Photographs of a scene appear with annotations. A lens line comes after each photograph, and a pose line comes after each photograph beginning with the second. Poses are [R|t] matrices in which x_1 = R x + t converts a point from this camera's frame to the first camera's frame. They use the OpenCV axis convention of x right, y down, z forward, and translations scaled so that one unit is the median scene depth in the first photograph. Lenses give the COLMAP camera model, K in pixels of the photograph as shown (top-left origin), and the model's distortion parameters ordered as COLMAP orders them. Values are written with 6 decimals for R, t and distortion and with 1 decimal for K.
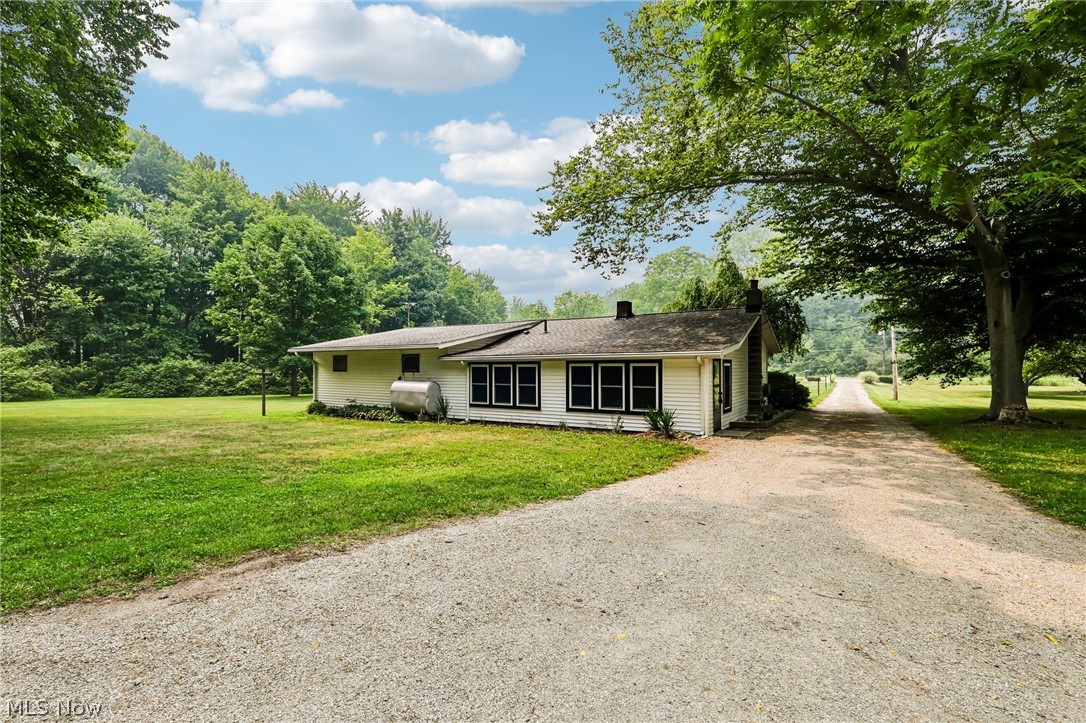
lens RADIAL K [[498.1, 0, 543.0], [0, 498.1, 361.5], [0, 0, 1]] dist [-0.001706, 0.001635]
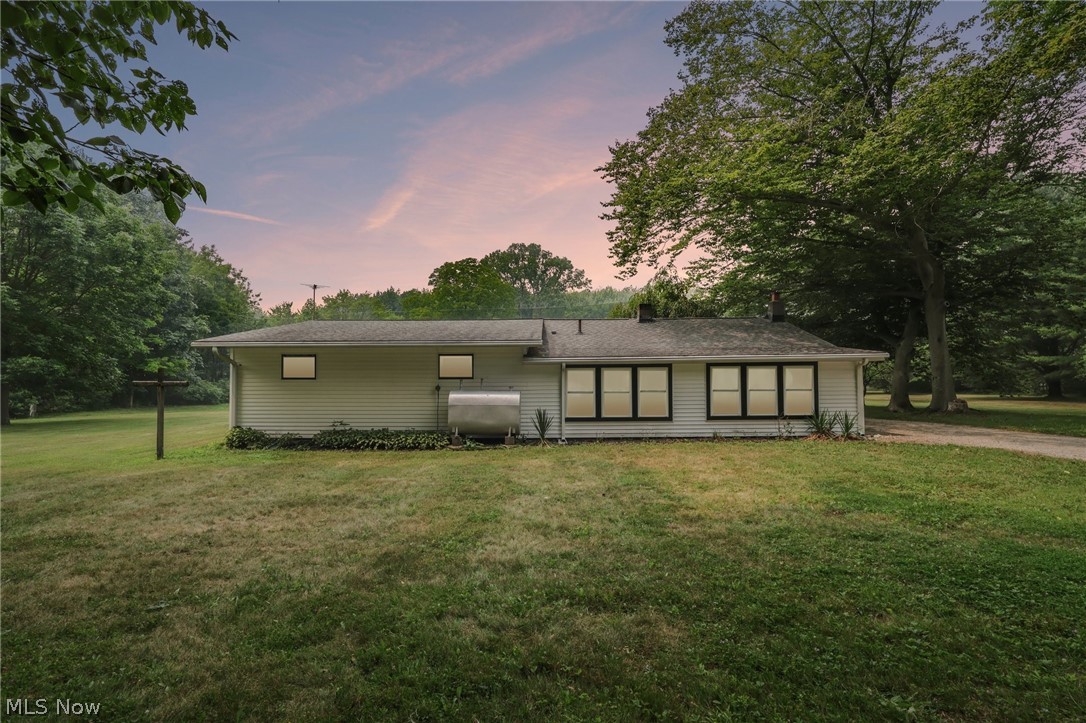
lens RADIAL K [[498.1, 0, 543.0], [0, 498.1, 361.5], [0, 0, 1]] dist [-0.001706, 0.001635]
pose [[0.851332, 0.011448, 0.524502, -0.506954], [0.000450, 0.999746, -0.022551, 0.011179], [-0.524627, 0.019435, 0.851111, 0.292854]]
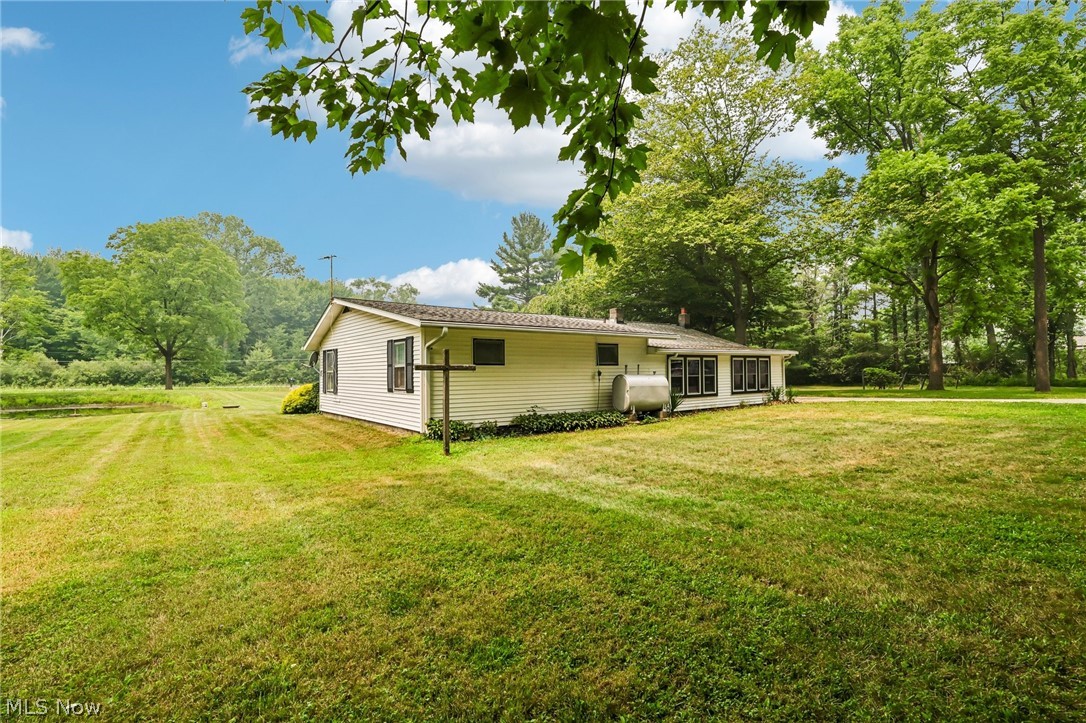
lens RADIAL K [[498.1, 0, 543.0], [0, 498.1, 361.5], [0, 0, 1]] dist [-0.001706, 0.001635]
pose [[0.344331, 0.019610, 0.938643, -1.013079], [0.003028, 0.999753, -0.021997, 0.030714], [-0.938843, 0.010417, 0.344187, 0.762332]]
